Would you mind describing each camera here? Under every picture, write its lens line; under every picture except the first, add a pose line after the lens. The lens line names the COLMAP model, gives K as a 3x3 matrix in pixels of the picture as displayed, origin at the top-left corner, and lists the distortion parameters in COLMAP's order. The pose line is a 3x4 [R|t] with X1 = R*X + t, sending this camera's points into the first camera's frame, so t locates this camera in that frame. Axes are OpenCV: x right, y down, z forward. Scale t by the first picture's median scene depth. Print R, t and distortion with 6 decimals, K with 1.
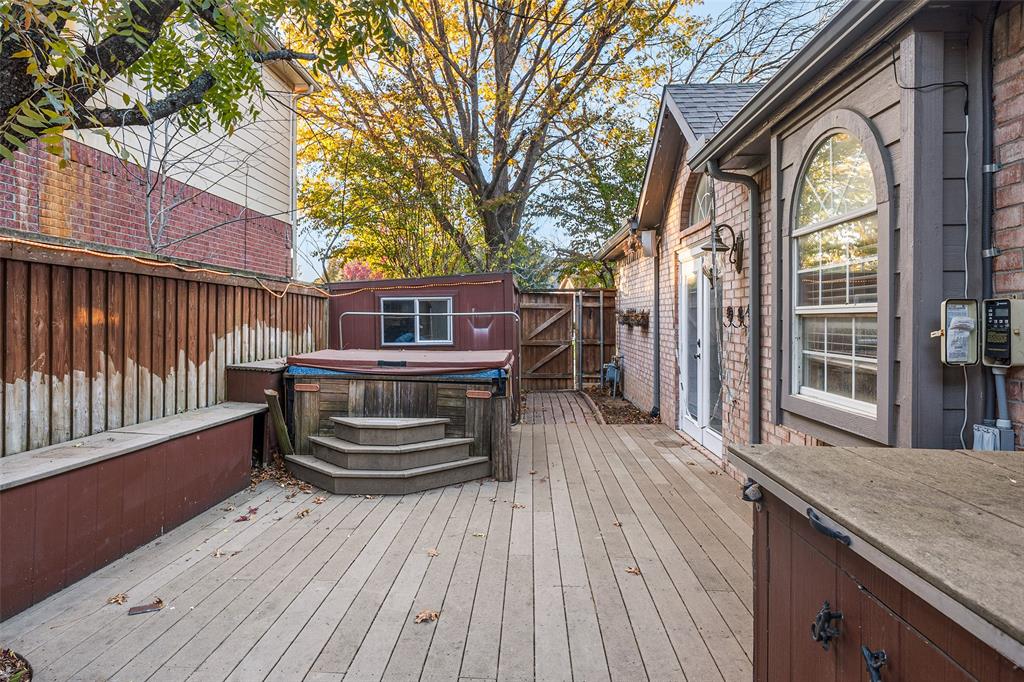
lens RADIAL K [[636.4, 0, 509.6], [0, 636.4, 327.5], [0, 0, 1]] dist [0.000637, 0.000013]
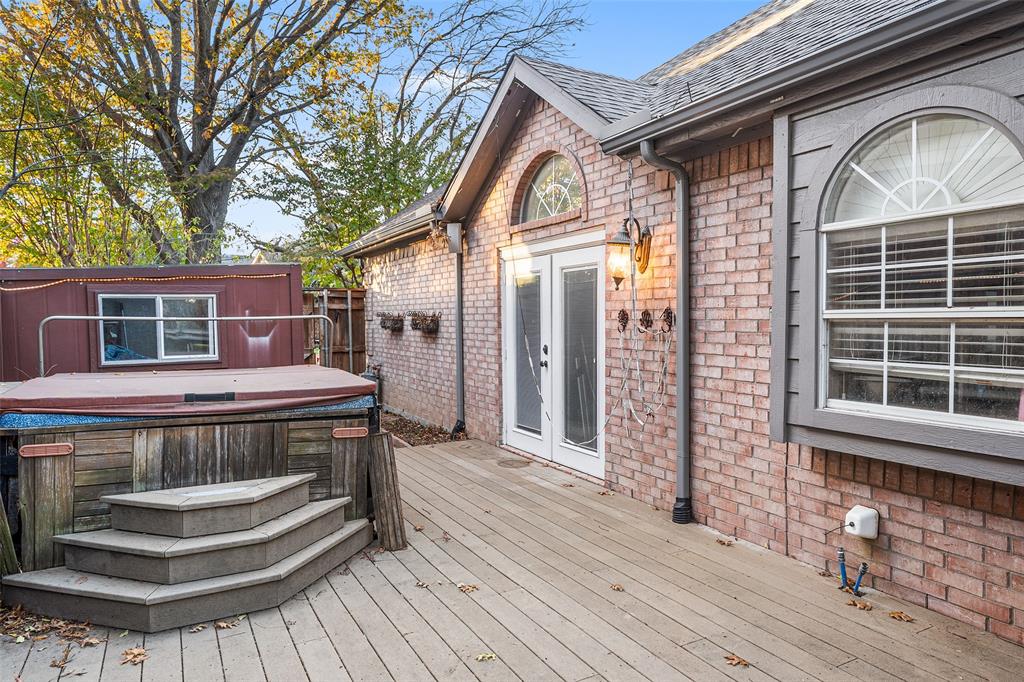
lens RADIAL K [[627.4, 0, 512.0], [0, 627.4, 341.0], [0, 0, 1]] dist [0.002092, 0.000011]
pose [[0.856874, -0.021455, 0.515079, -0.250414], [0.012188, 0.999697, 0.021366, -0.009074], [-0.515382, -0.012031, 0.856876, 0.312048]]
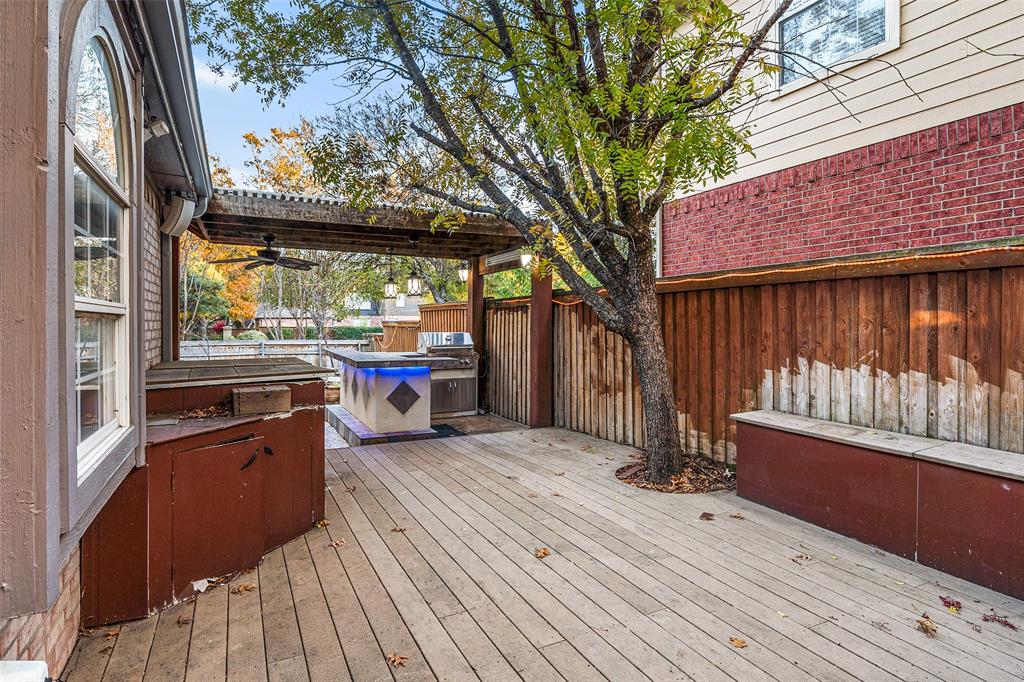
lens RADIAL K [[555.2, 0, 506.2], [0, 555.2, 321.1], [0, 0, 1]] dist [-0.002022, 0.000089]
pose [[-0.883478, -0.002519, -0.468467, 0.238140], [-0.005094, 0.999978, 0.004230, -0.010691], [0.468446, 0.006123, -0.883471, 1.007226]]
